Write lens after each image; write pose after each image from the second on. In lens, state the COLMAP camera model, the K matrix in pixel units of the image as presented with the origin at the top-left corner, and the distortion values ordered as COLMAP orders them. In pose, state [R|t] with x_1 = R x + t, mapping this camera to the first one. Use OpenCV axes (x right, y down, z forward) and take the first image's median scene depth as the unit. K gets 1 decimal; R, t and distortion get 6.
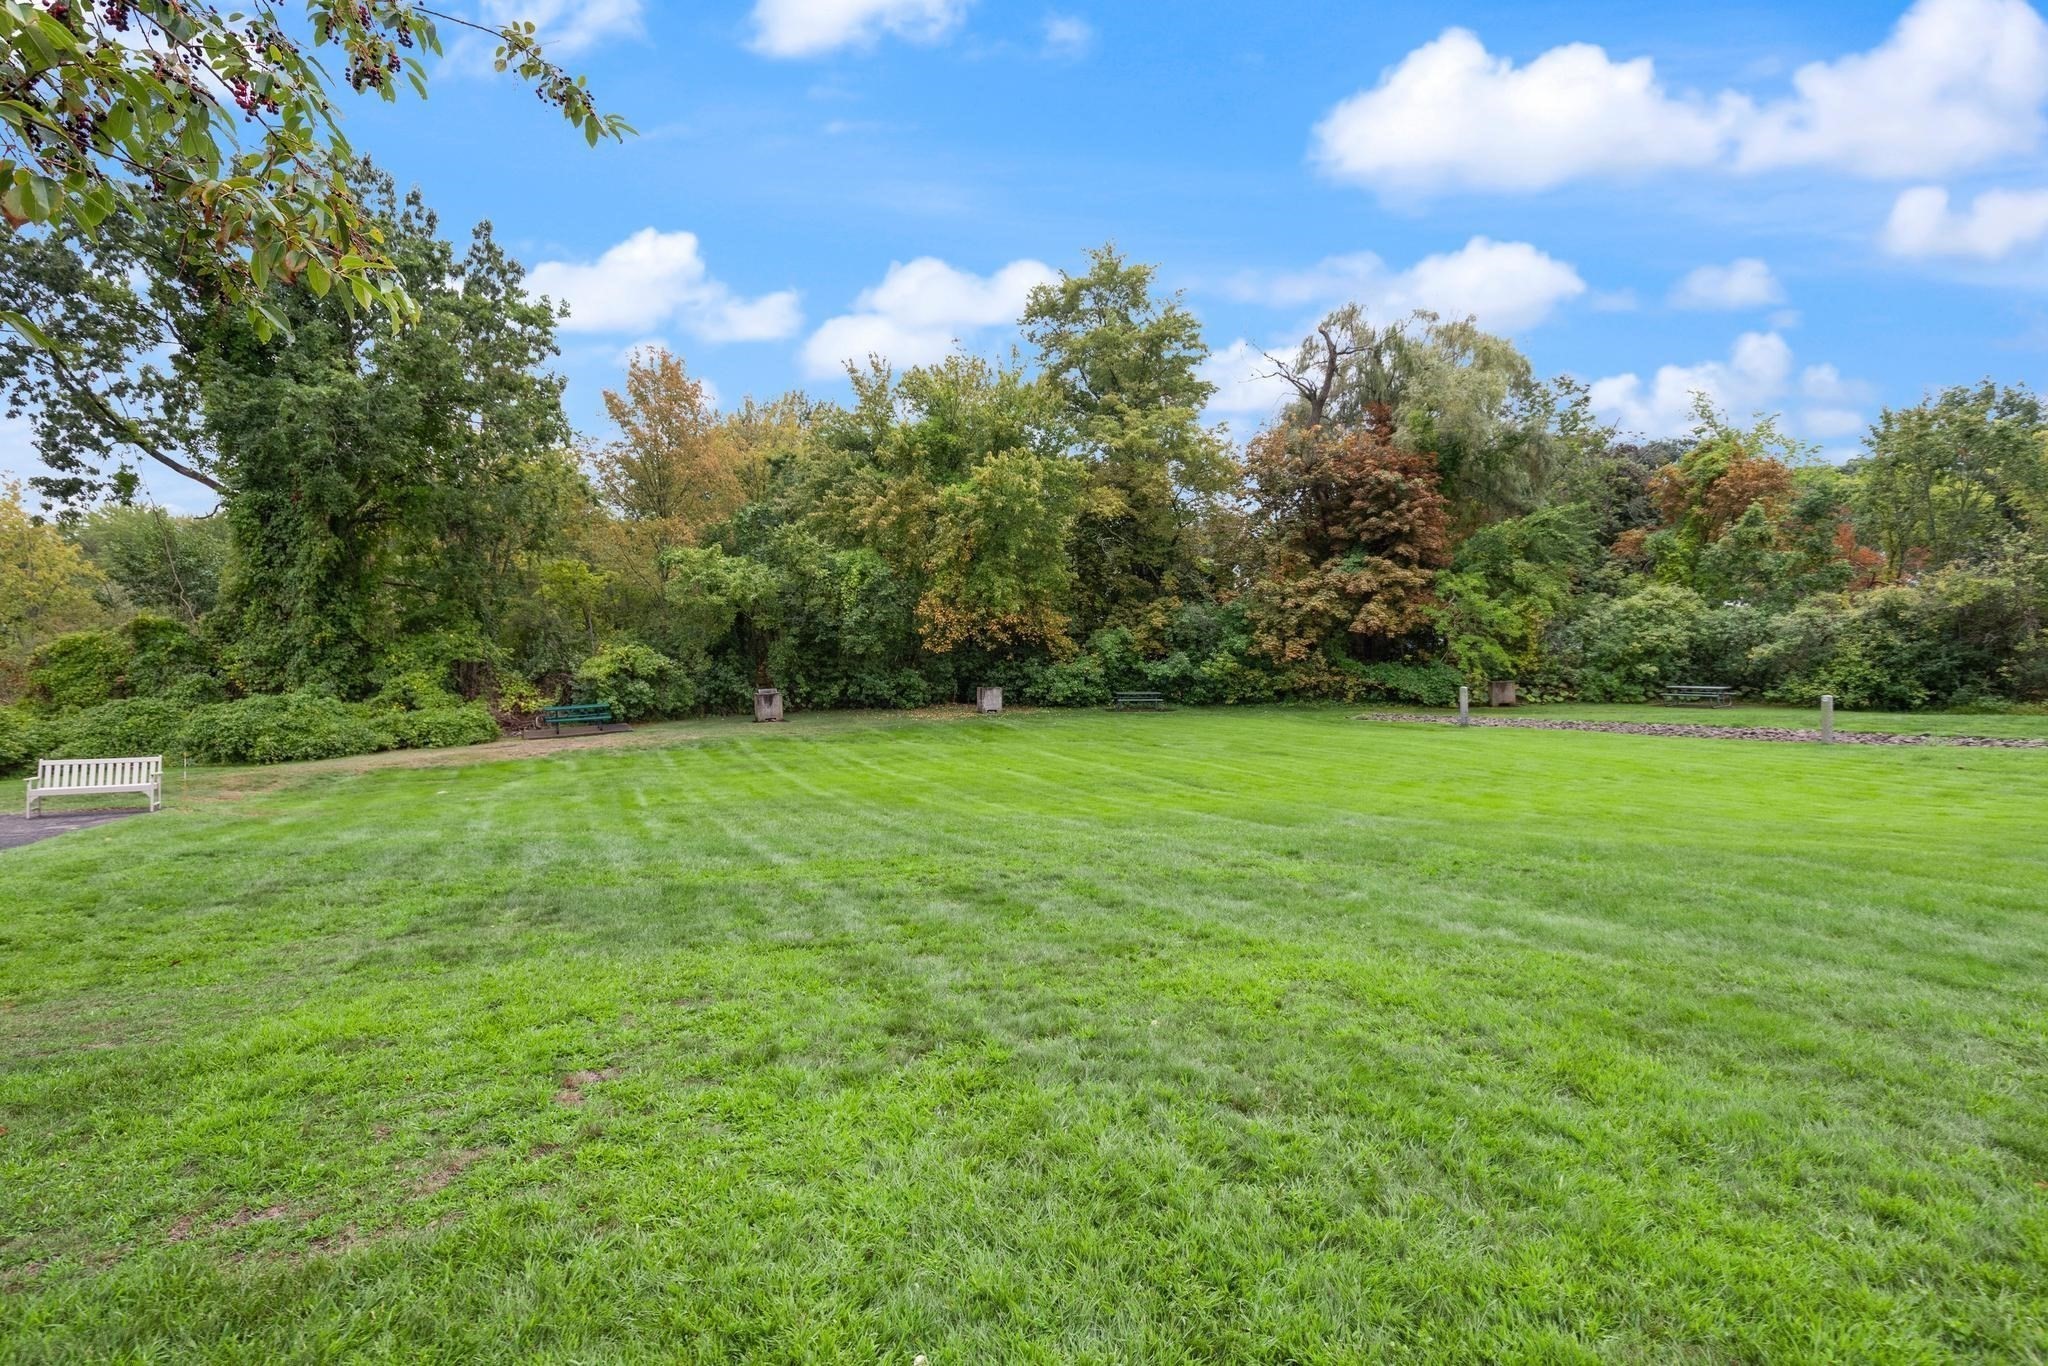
lens RADIAL K [[931.6, 0, 1027.5], [0, 931.6, 681.7], [0, 0, 1]] dist [0.010429, -0.002066]
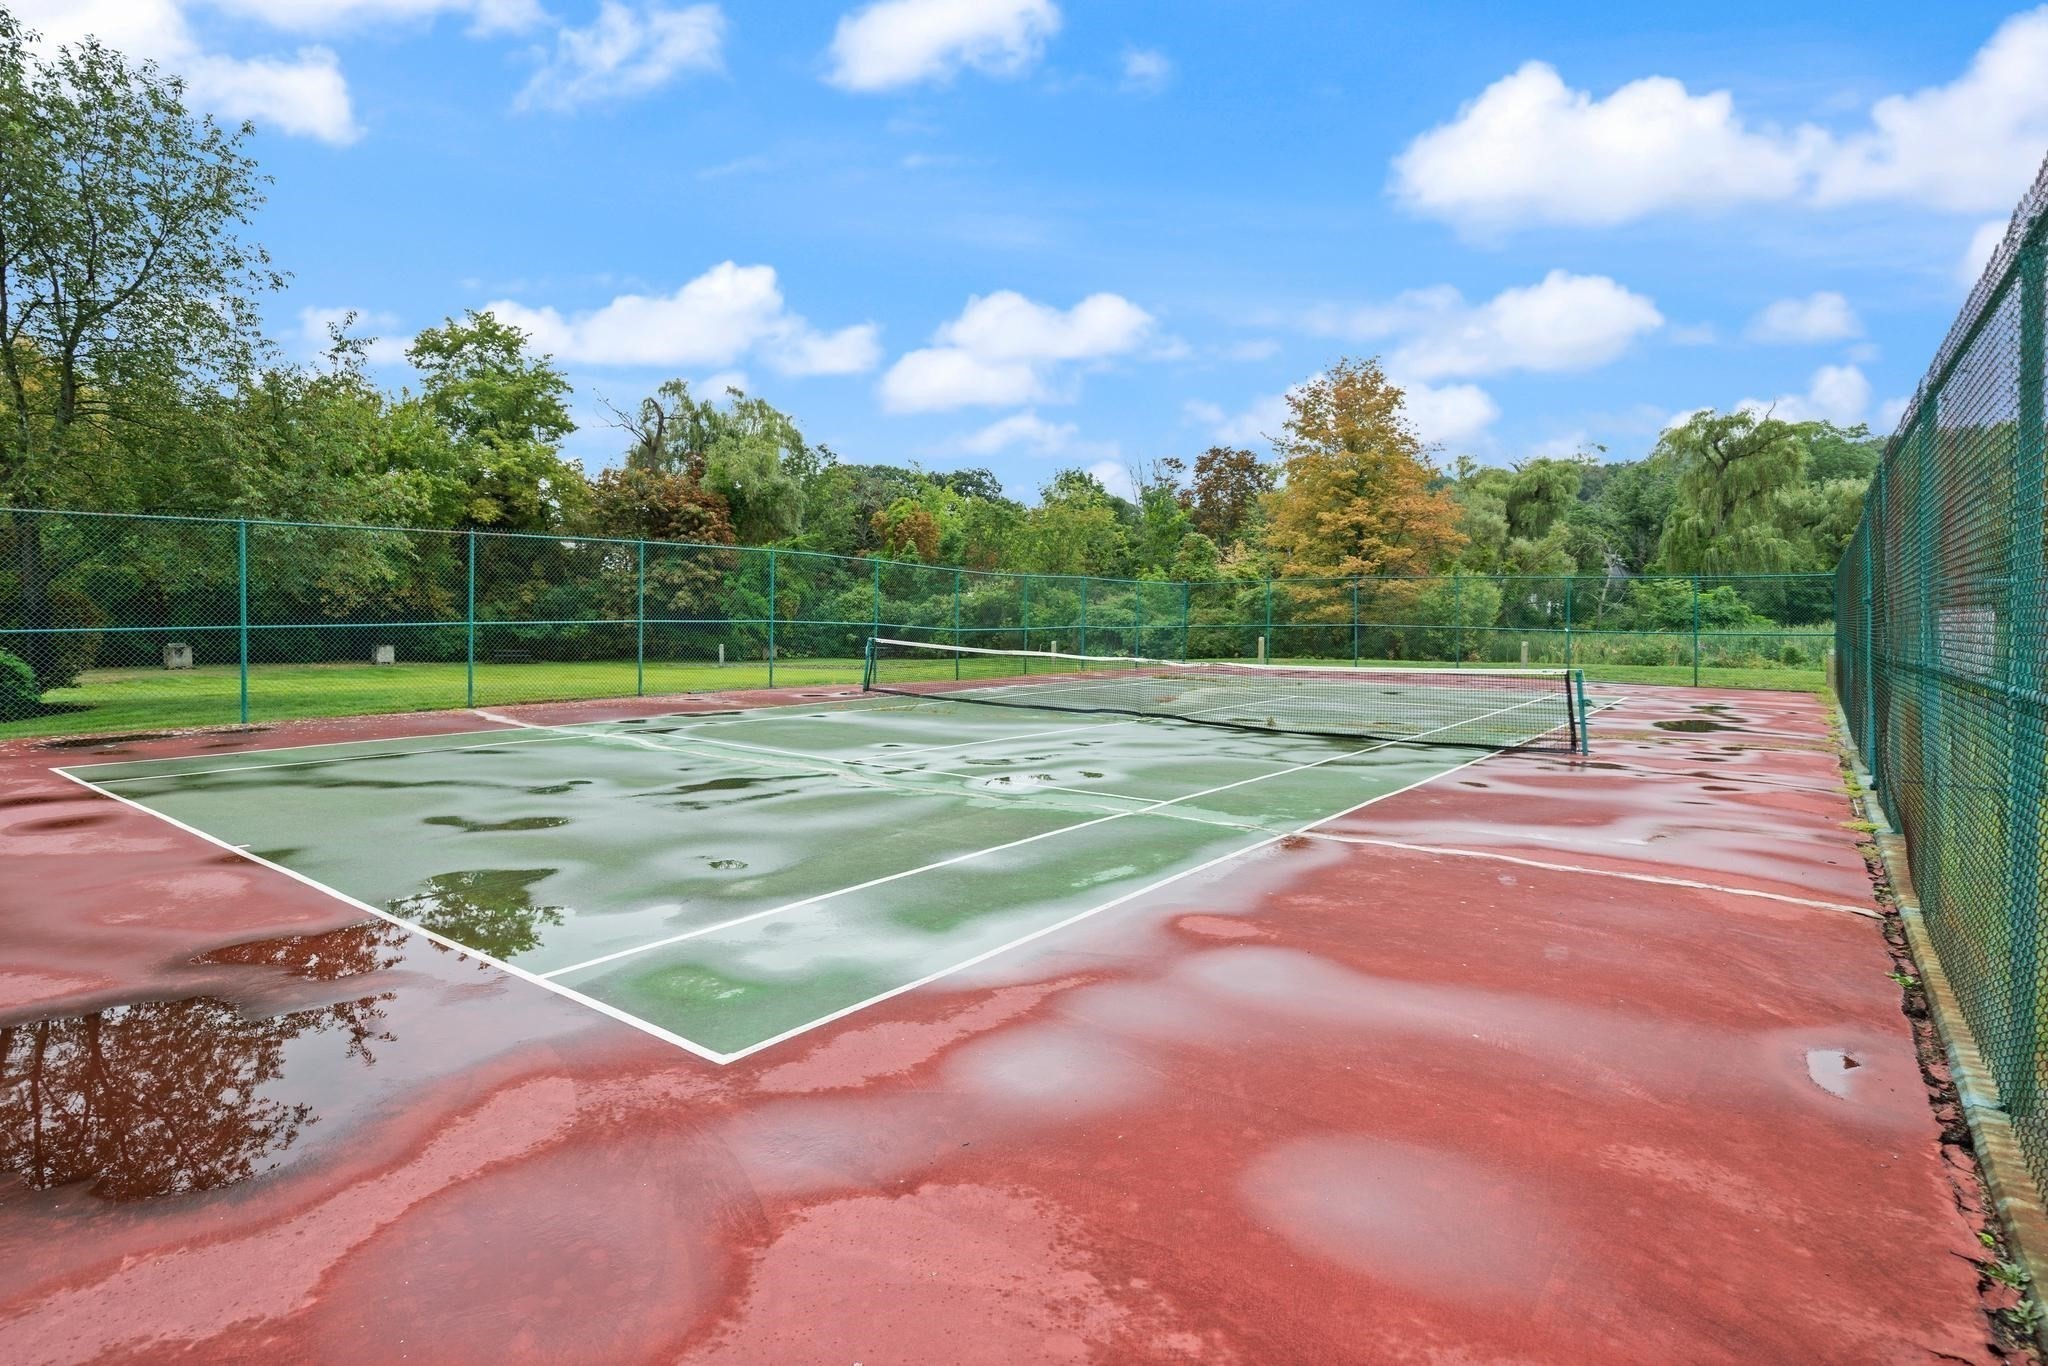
lens RADIAL K [[1043.4, 0, 1028.5], [0, 1043.4, 662.8], [0, 0, 1]] dist [0.001821, 0.001132]
pose [[0.851798, 0.000381, 0.523870, -0.037188], [-0.002852, 0.999988, 0.003911, 0.022227], [-0.523863, -0.004826, 0.851789, -0.704551]]
